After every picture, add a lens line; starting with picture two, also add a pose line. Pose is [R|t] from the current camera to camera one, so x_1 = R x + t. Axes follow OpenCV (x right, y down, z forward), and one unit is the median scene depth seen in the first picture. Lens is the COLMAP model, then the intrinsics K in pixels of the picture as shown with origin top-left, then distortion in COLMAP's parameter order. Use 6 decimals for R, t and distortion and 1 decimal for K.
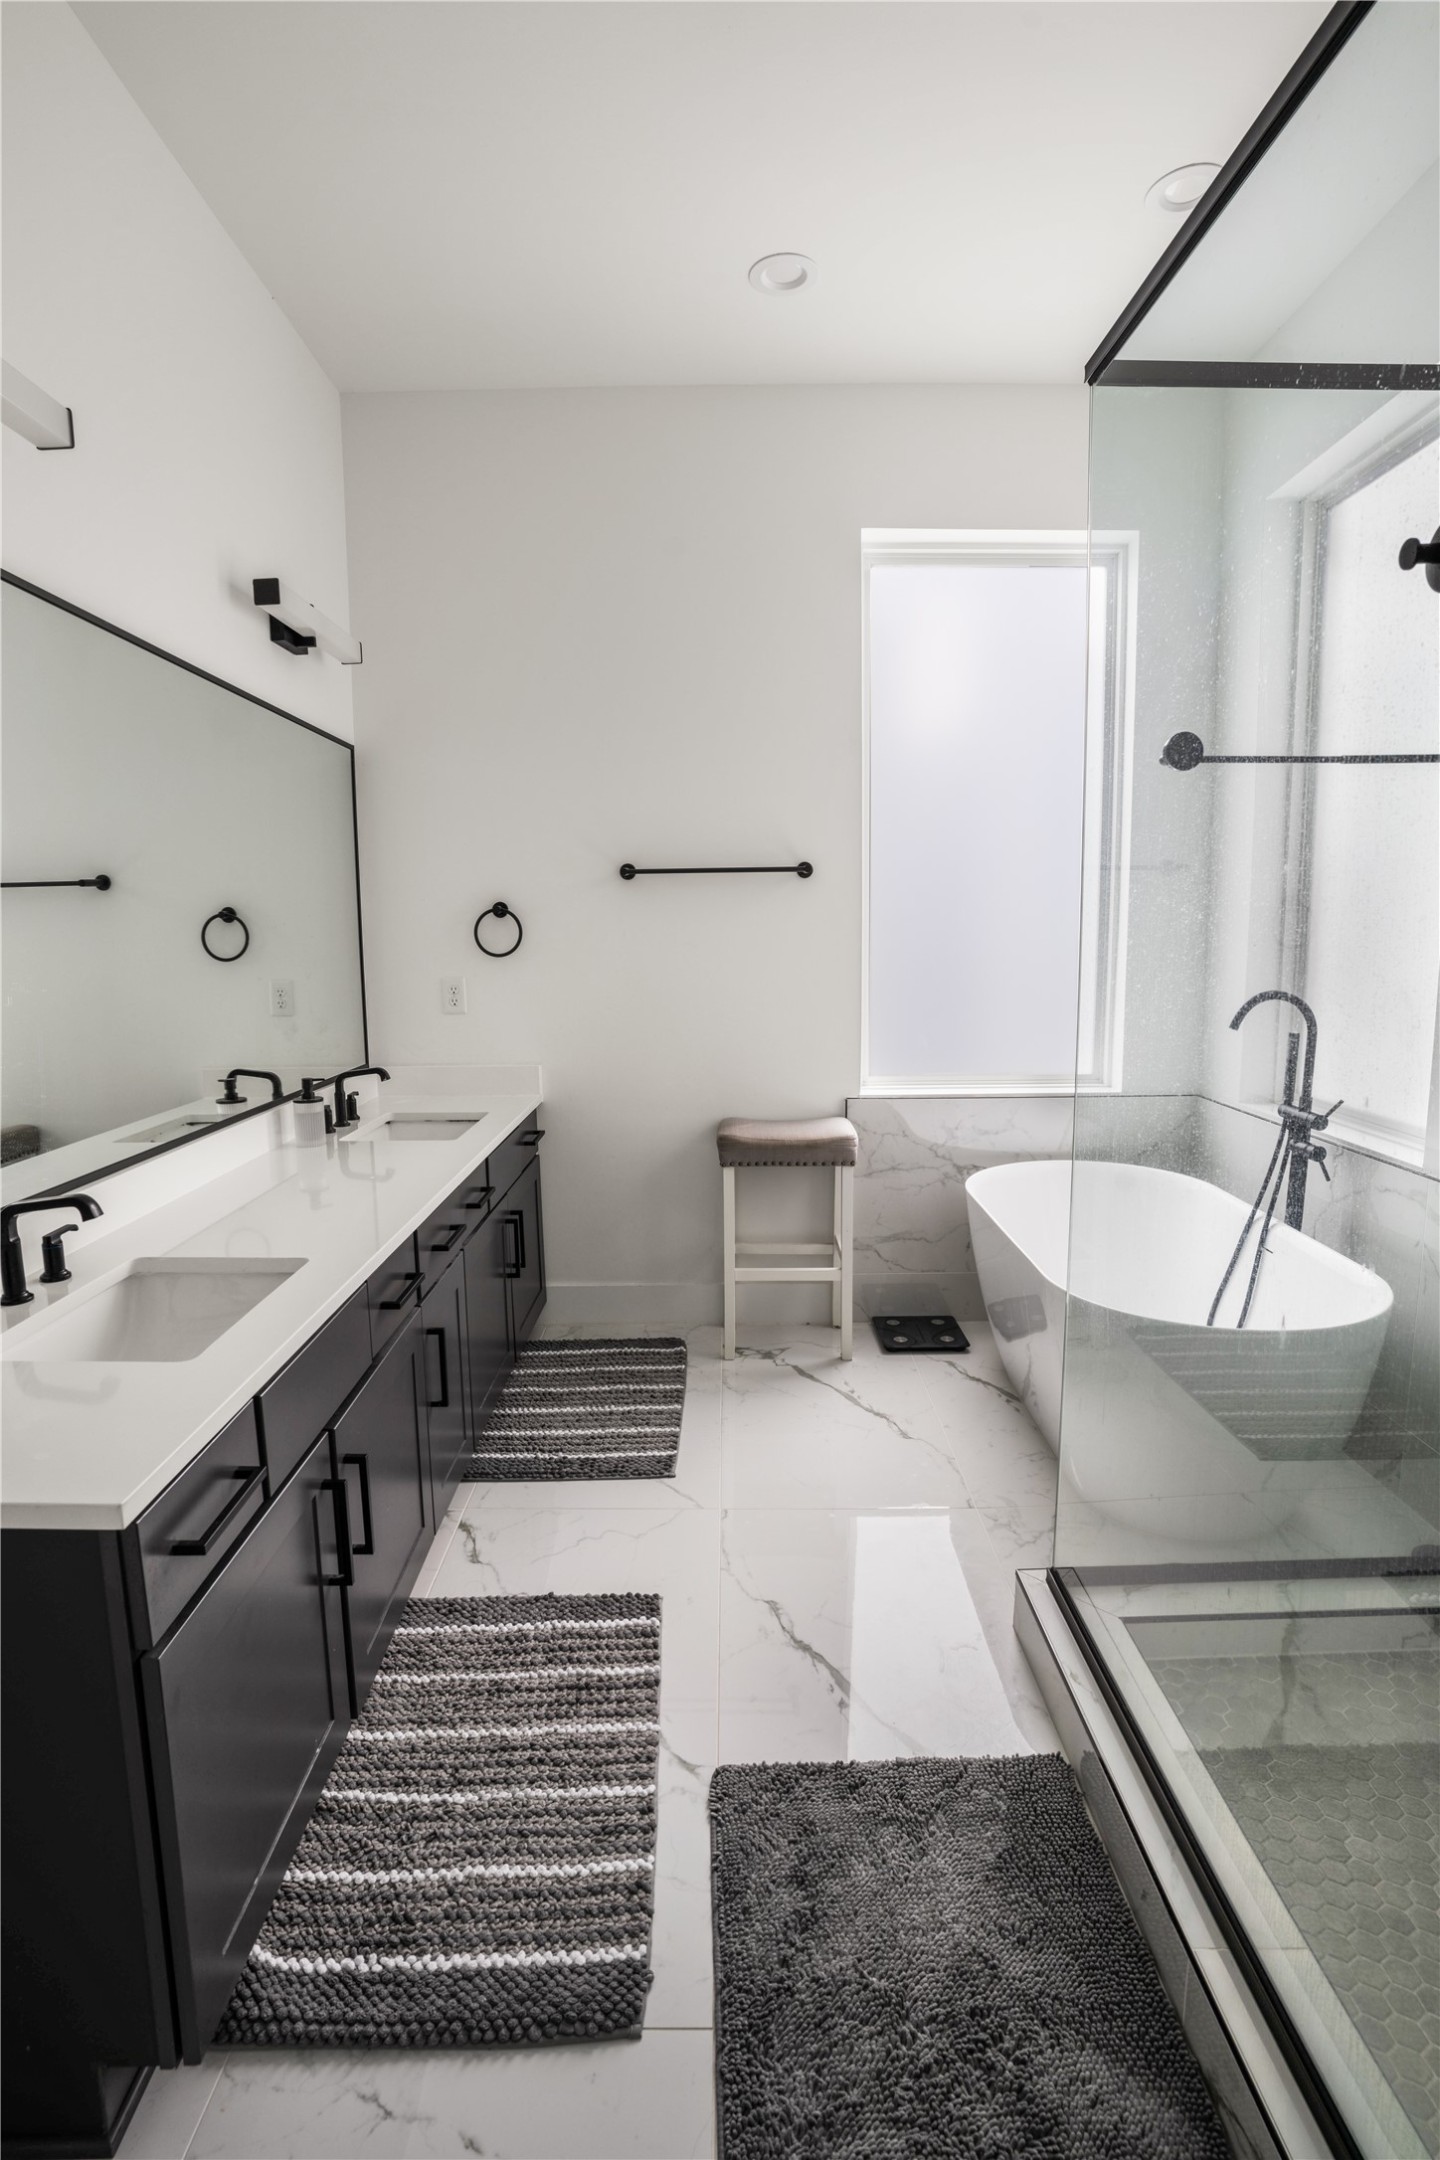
lens RADIAL K [[1098.2, 0, 758.4], [0, 1098.2, 1079.3], [0, 0, 1]] dist [-0.066710, 0.024850]
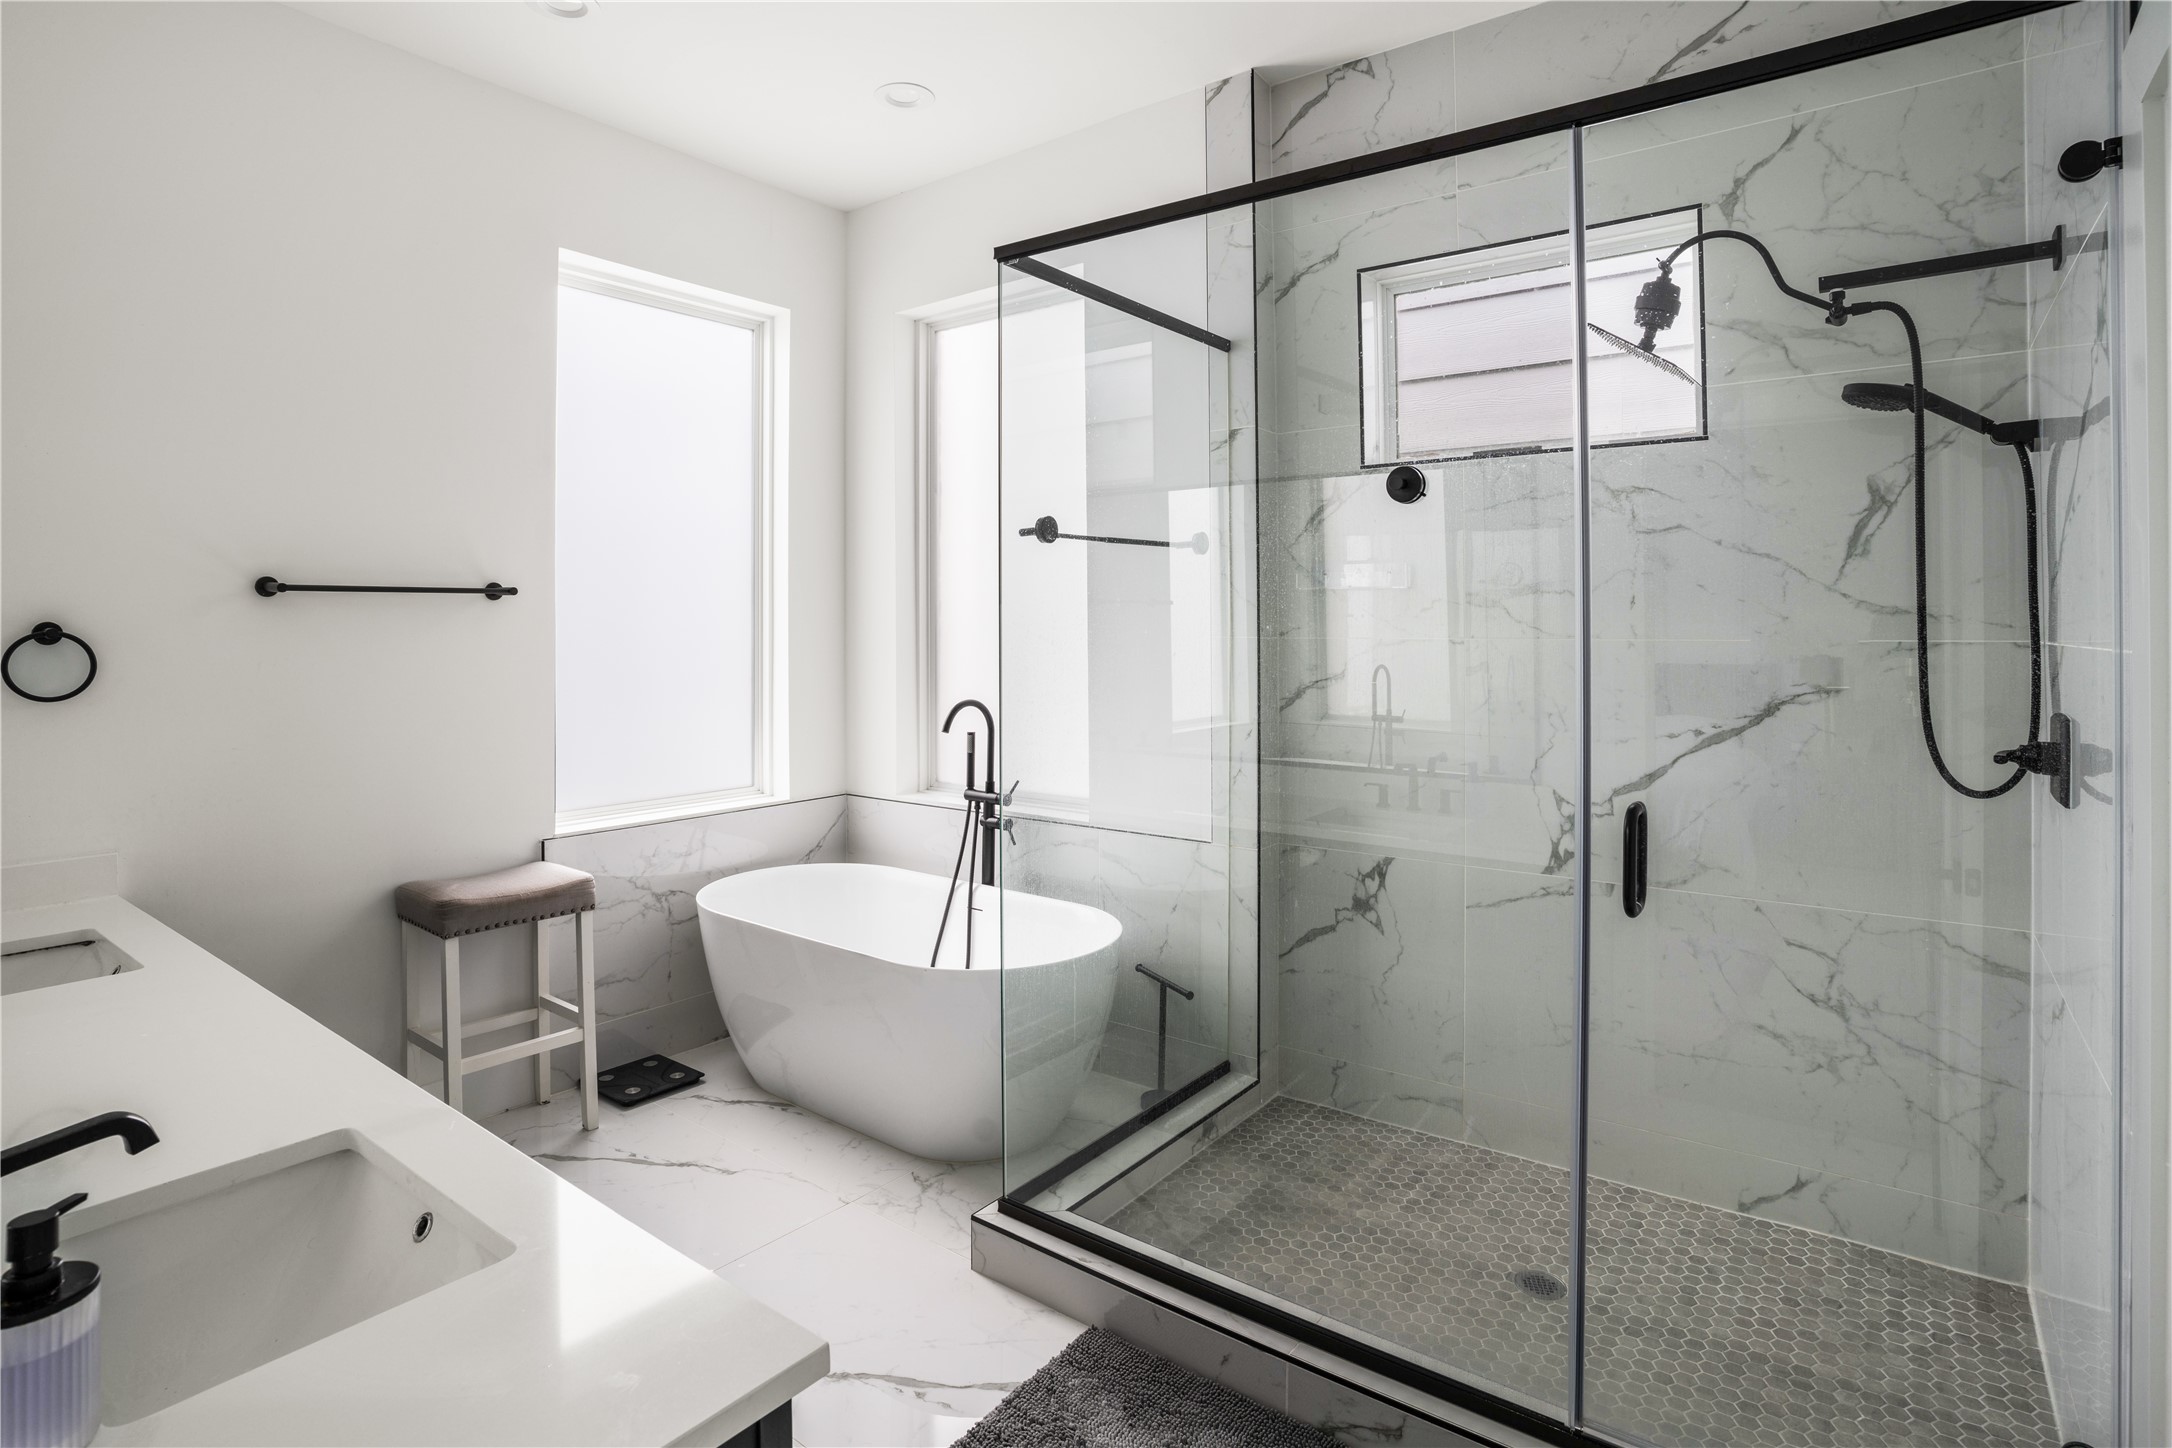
lens RADIAL K [[1104.3, 0, 1123.0], [0, 1104.3, 616.4], [0, 0, 1]] dist [-0.066710, 0.024850]
pose [[0.597371, 0.013312, 0.801855, -0.456423], [0.111560, 0.988761, -0.099525, -0.029914], [-0.794168, 0.148908, 0.589172, 0.080676]]
